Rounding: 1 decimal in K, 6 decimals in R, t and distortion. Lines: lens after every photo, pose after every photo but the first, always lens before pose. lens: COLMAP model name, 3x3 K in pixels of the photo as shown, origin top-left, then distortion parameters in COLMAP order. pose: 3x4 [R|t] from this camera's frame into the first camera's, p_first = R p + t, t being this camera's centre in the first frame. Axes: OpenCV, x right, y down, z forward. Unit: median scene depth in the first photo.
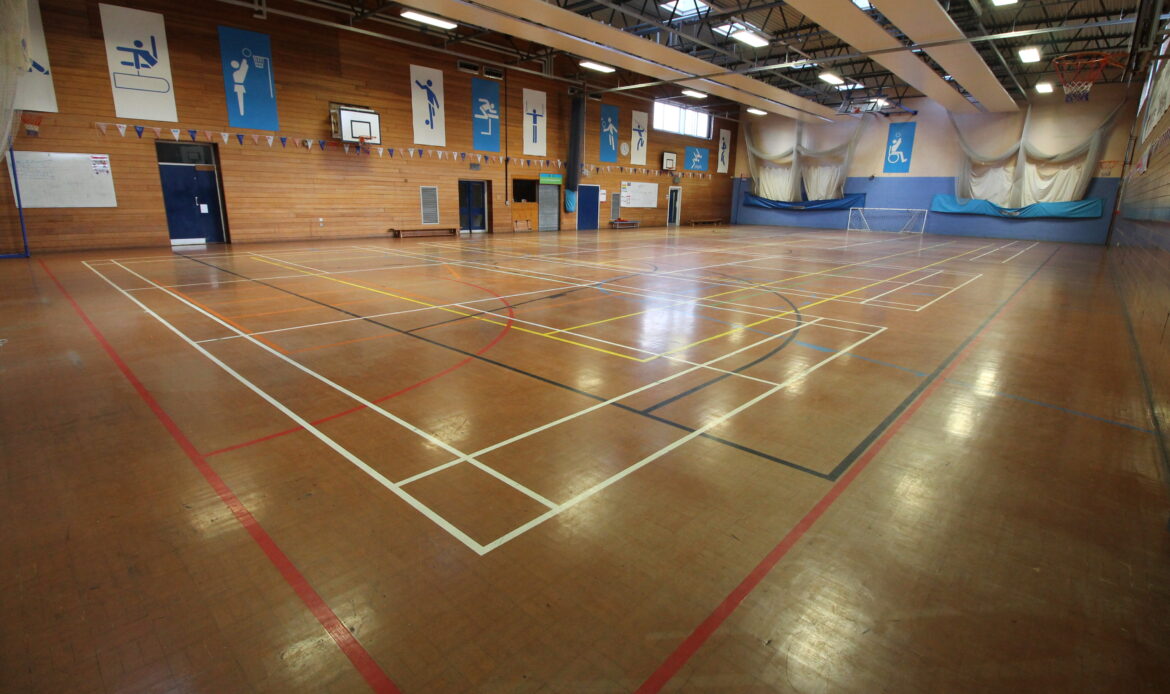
lens RADIAL K [[547.2, 0, 590.9], [0, 547.2, 335.7], [0, 0, 1]] dist [-0.000006, -0.014188]
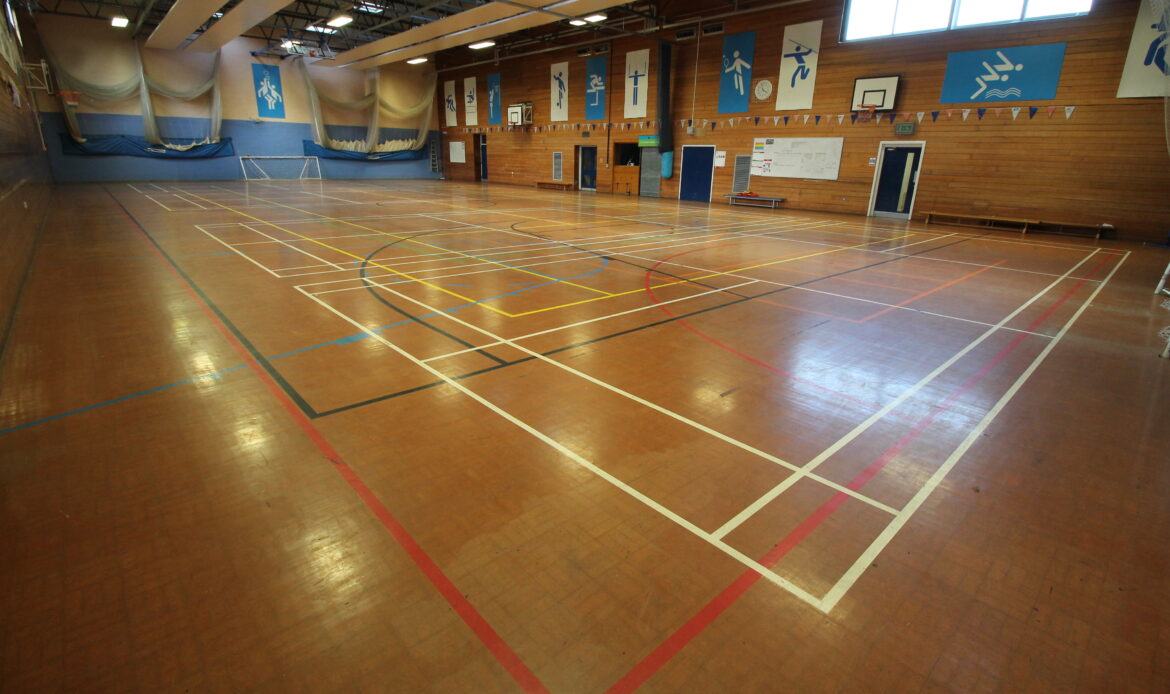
lens RADIAL K [[547.2, 0, 590.9], [0, 547.2, 335.7], [0, 0, 1]] dist [-0.000006, -0.014188]
pose [[-0.097403, 0.284264, -0.953785, 0.952953], [-0.269464, 0.915015, 0.300227, -0.239974], [0.958072, 0.286254, -0.012526, 1.032210]]
